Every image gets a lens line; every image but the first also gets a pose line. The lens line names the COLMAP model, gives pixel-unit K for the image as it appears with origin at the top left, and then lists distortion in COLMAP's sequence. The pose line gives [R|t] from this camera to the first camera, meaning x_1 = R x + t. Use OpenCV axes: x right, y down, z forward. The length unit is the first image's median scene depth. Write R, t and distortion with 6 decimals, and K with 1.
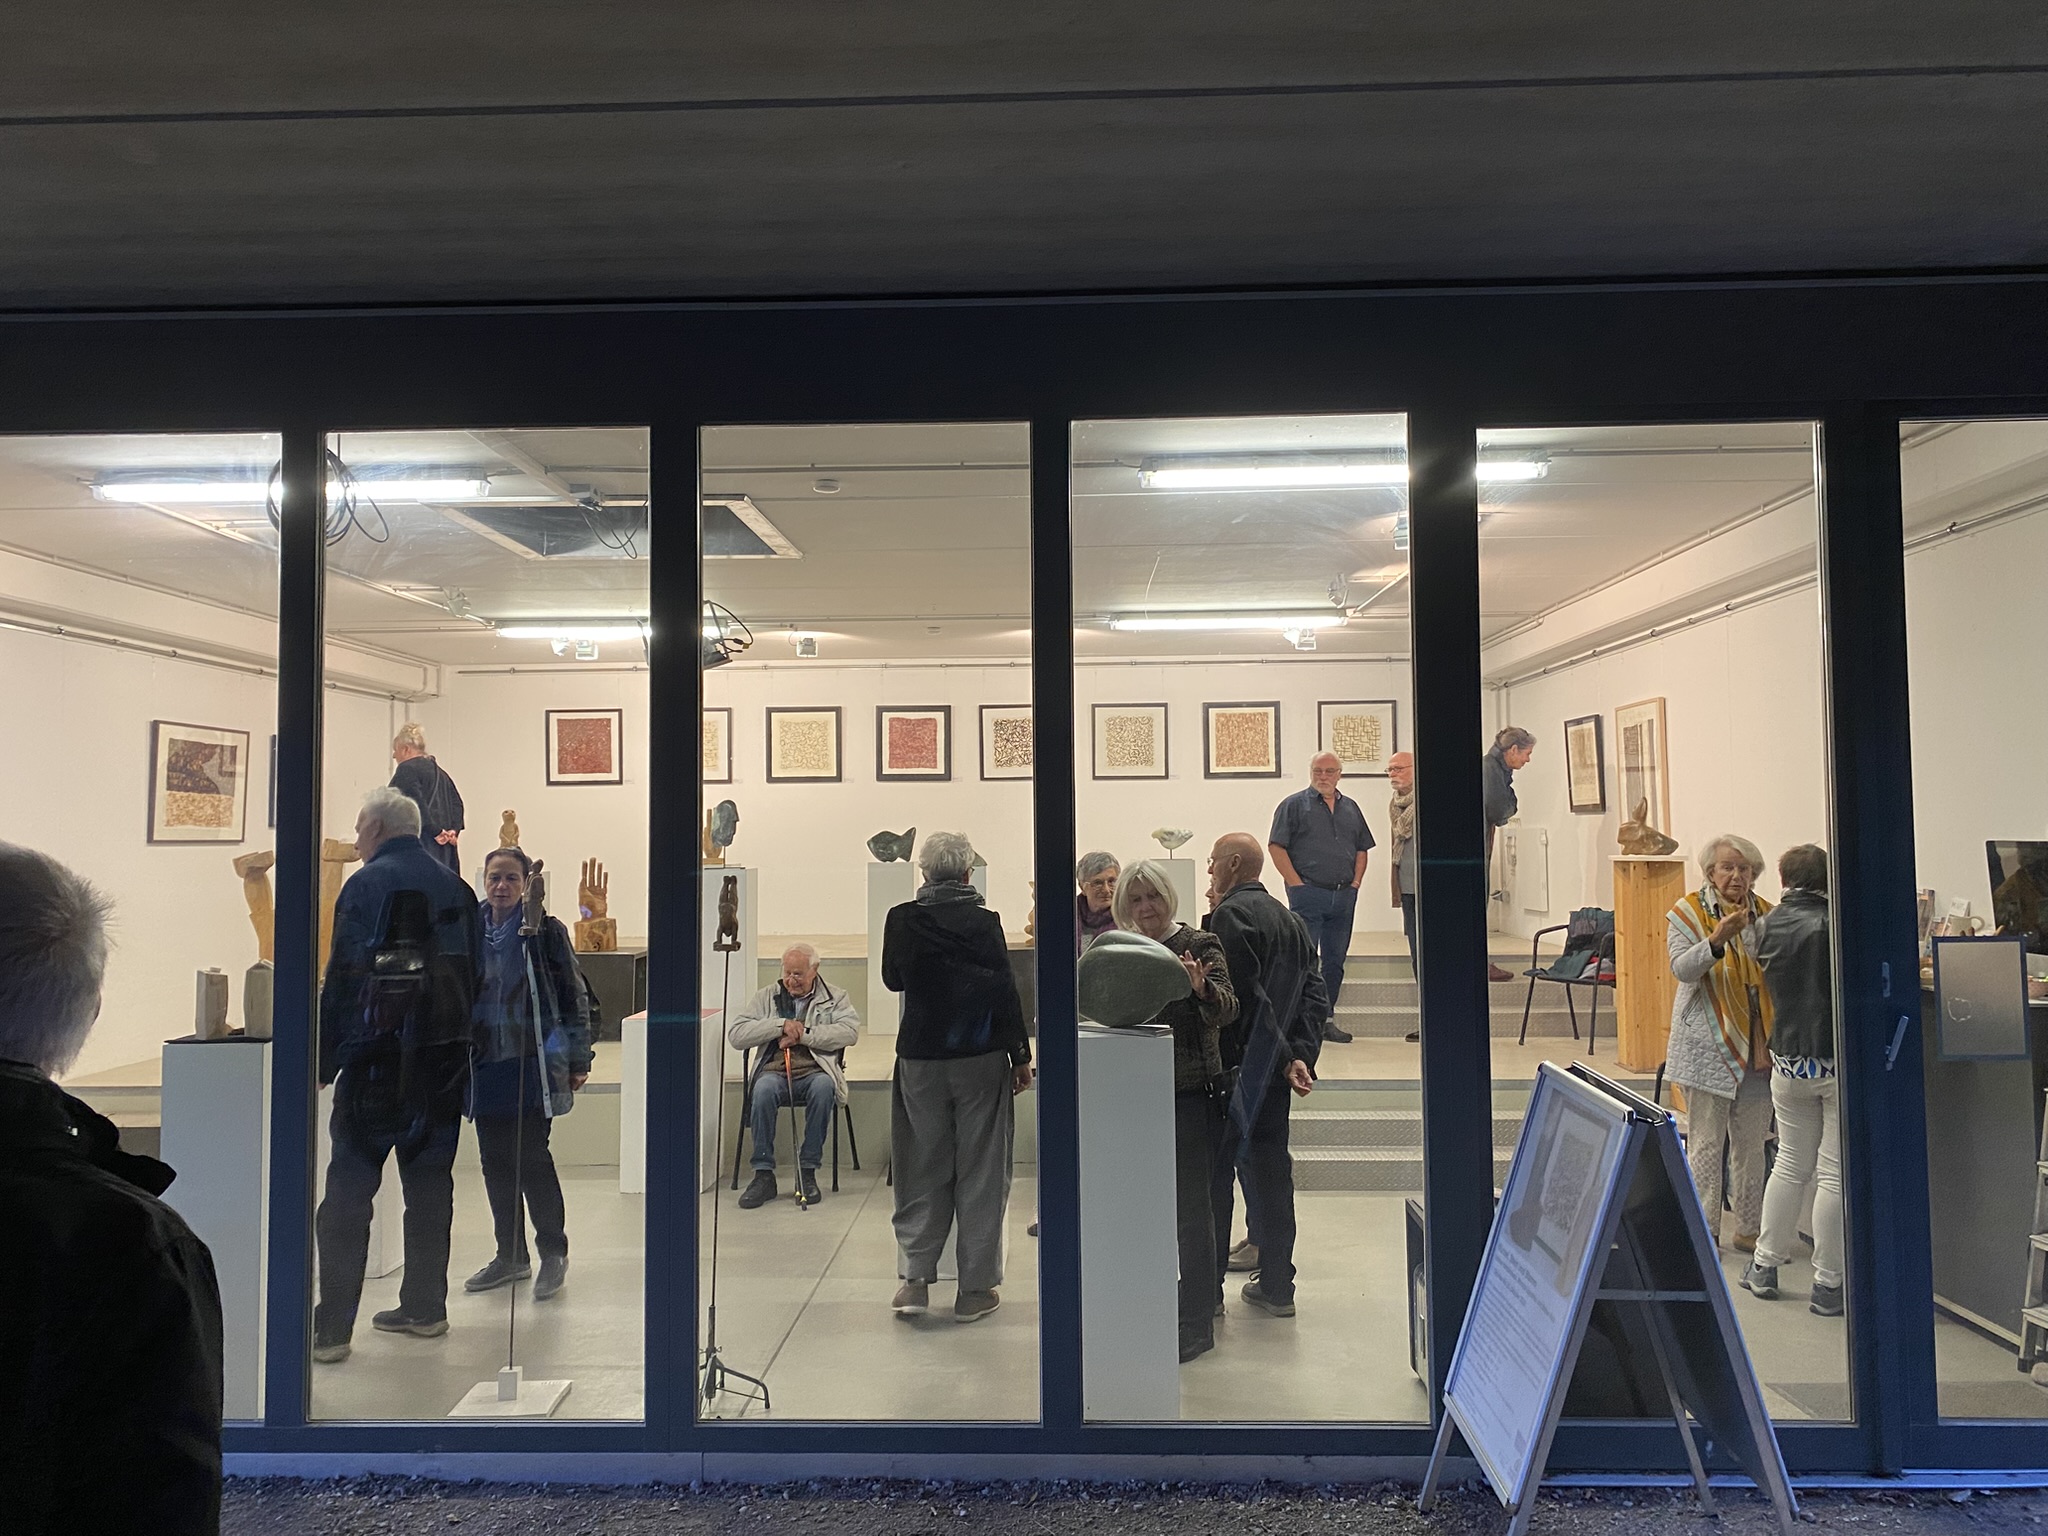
lens RADIAL K [[1566.0, 0, 1027.3], [0, 1566.0, 760.0], [0, 0, 1]] dist [0.031106, -0.041546]
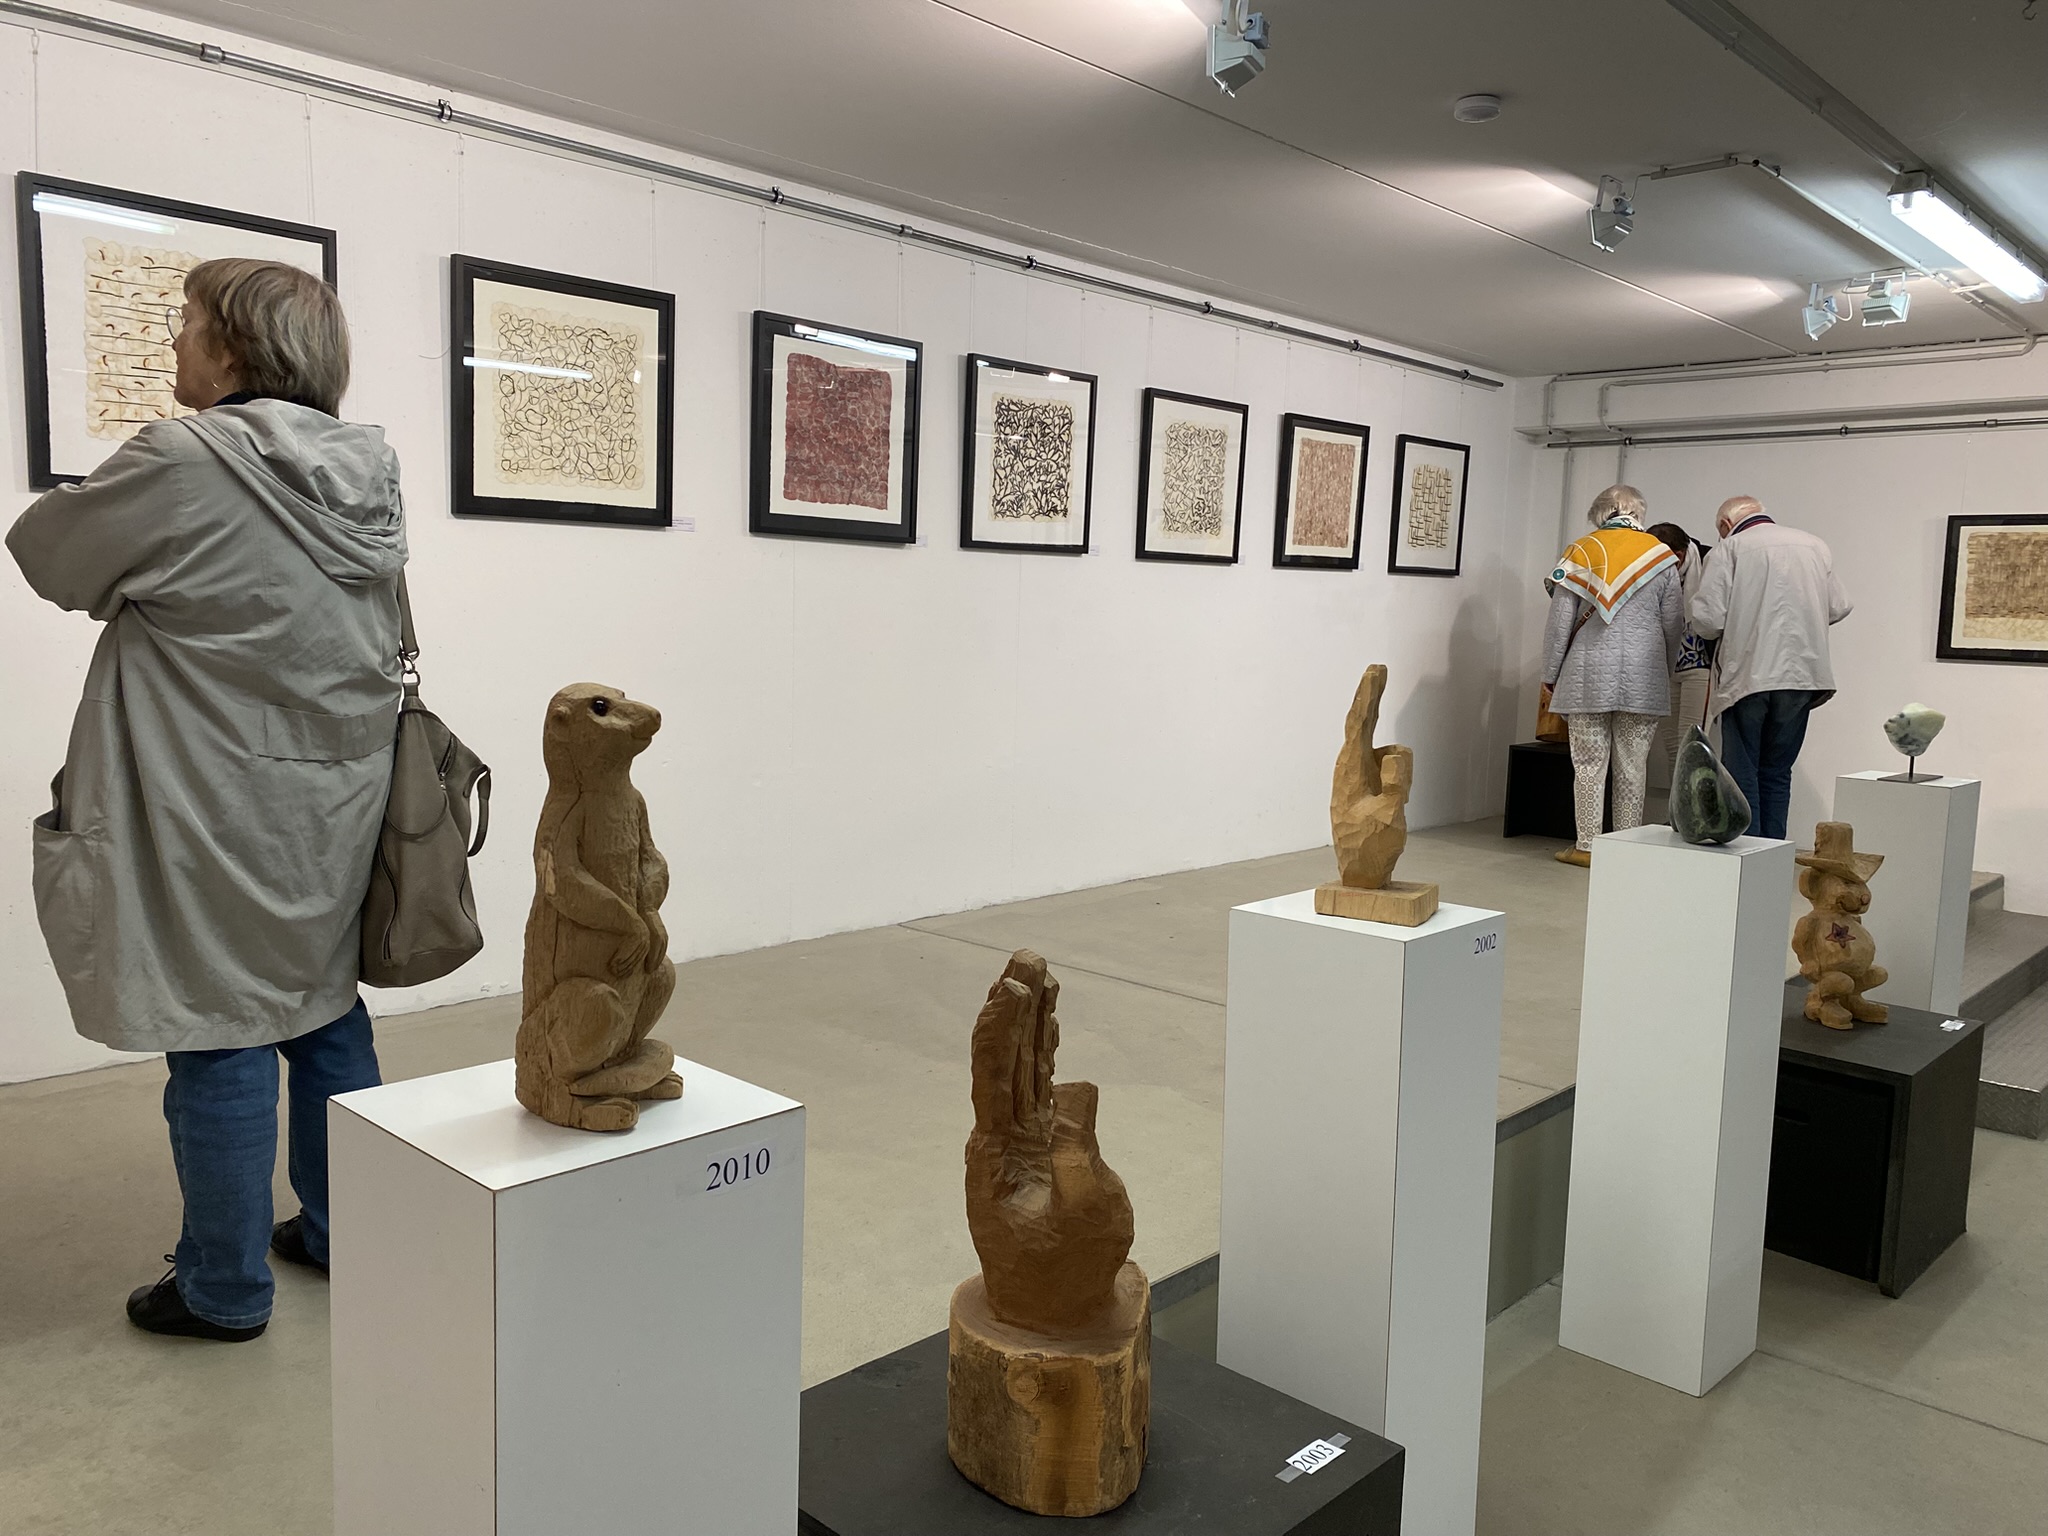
lens RADIAL K [[1566.0, 0, 1025.5], [0, 1566.0, 770.5], [0, 0, 1]] dist [0.031106, -0.041546]
pose [[0.661942, -0.053585, 0.747637, -0.323738], [-0.067867, 0.989060, 0.130976, 0.016350], [-0.746476, -0.137438, 0.651064, 0.716152]]
